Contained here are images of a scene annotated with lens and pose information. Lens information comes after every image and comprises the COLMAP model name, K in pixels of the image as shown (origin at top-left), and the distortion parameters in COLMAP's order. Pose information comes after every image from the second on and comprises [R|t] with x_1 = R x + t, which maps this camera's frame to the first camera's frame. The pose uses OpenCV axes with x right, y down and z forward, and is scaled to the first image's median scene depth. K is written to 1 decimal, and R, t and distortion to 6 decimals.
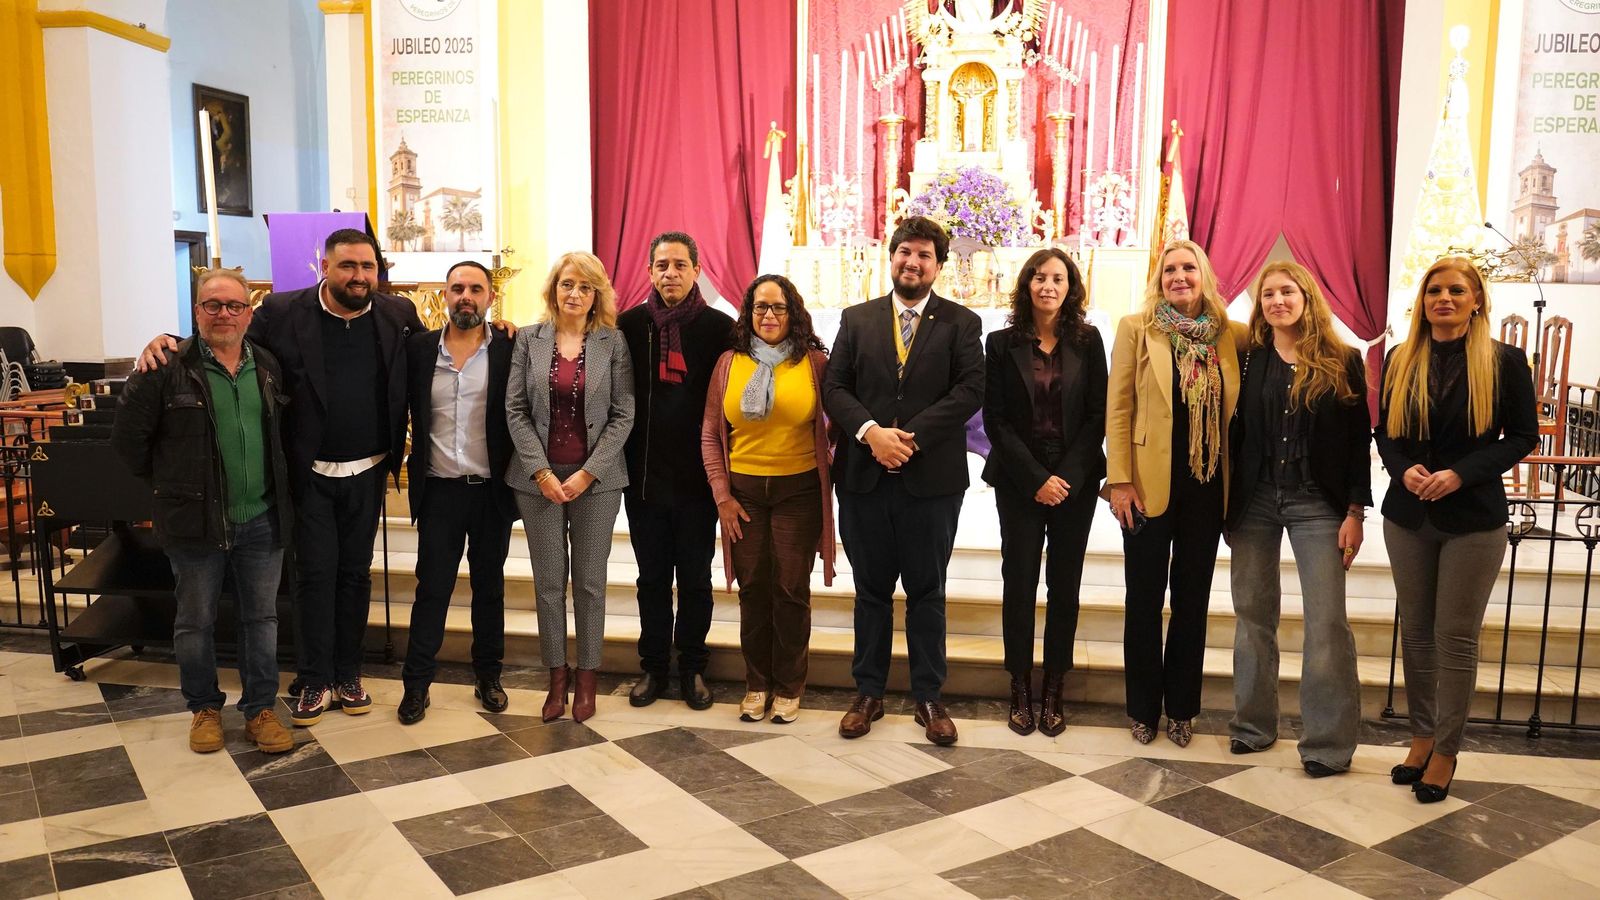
lens RADIAL K [[1268.9, 0, 800.0], [0, 1268.9, 450.0], [0, 0, 1]] dist [-0.010678, -0.007660]
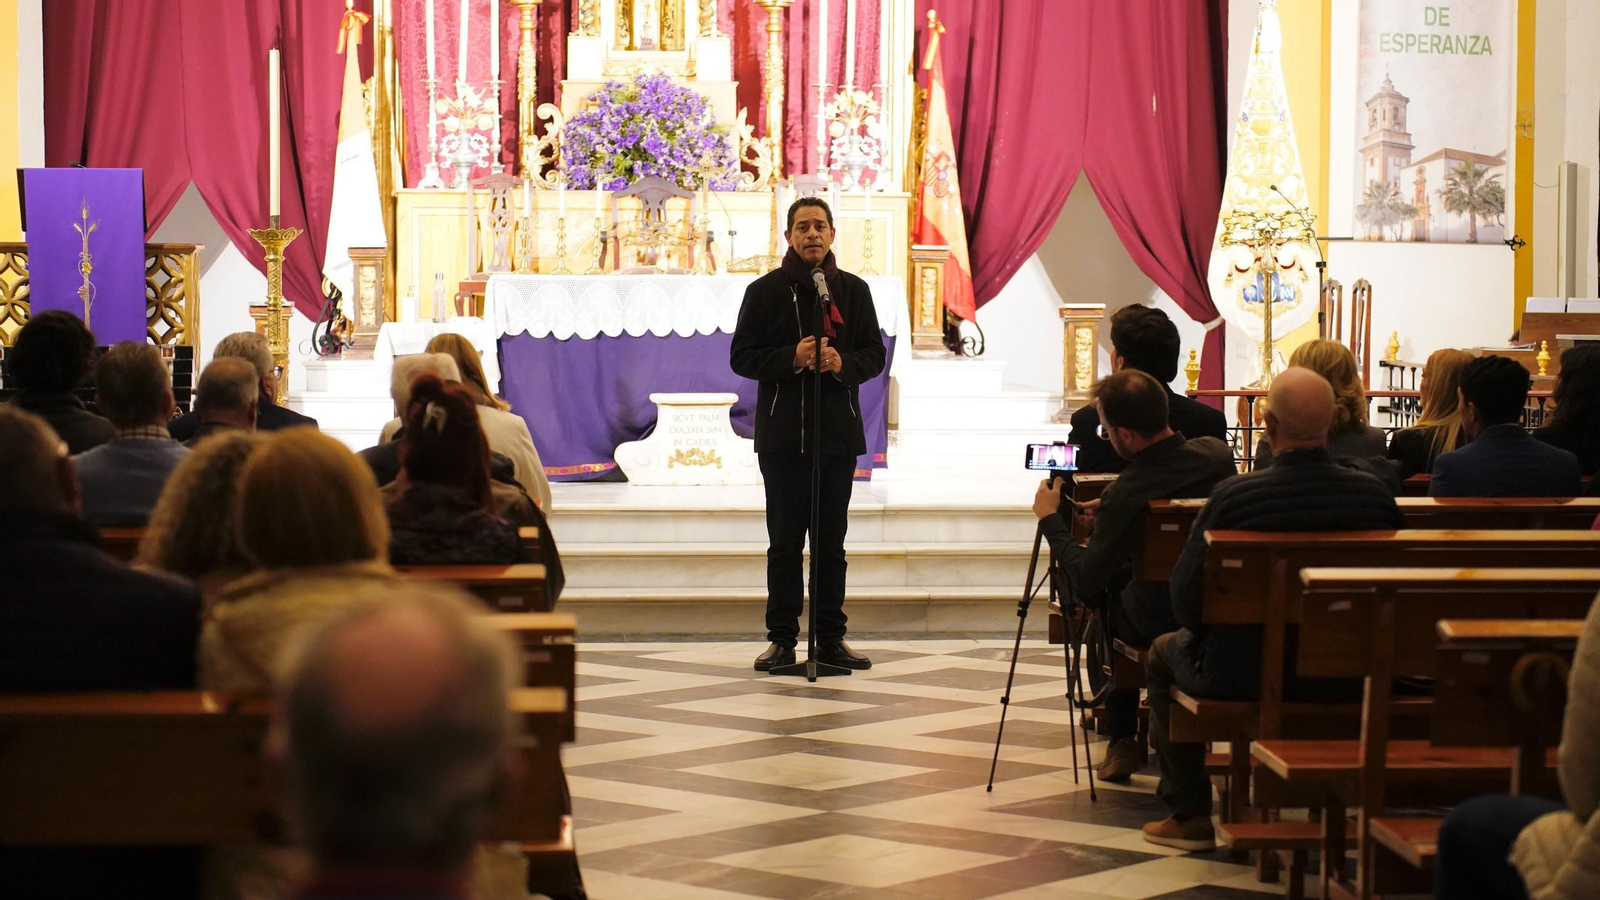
lens RADIAL K [[3790.8, 0, 800.0], [0, 3790.8, 450.0], [0, 0, 1]] dist [0.021654, 0.070768]
pose [[0.960125, -0.015346, 0.279148, -0.368480], [0.035893, 0.996996, -0.068641, 0.124375], [-0.277256, 0.075924, 0.957792, -0.982509]]
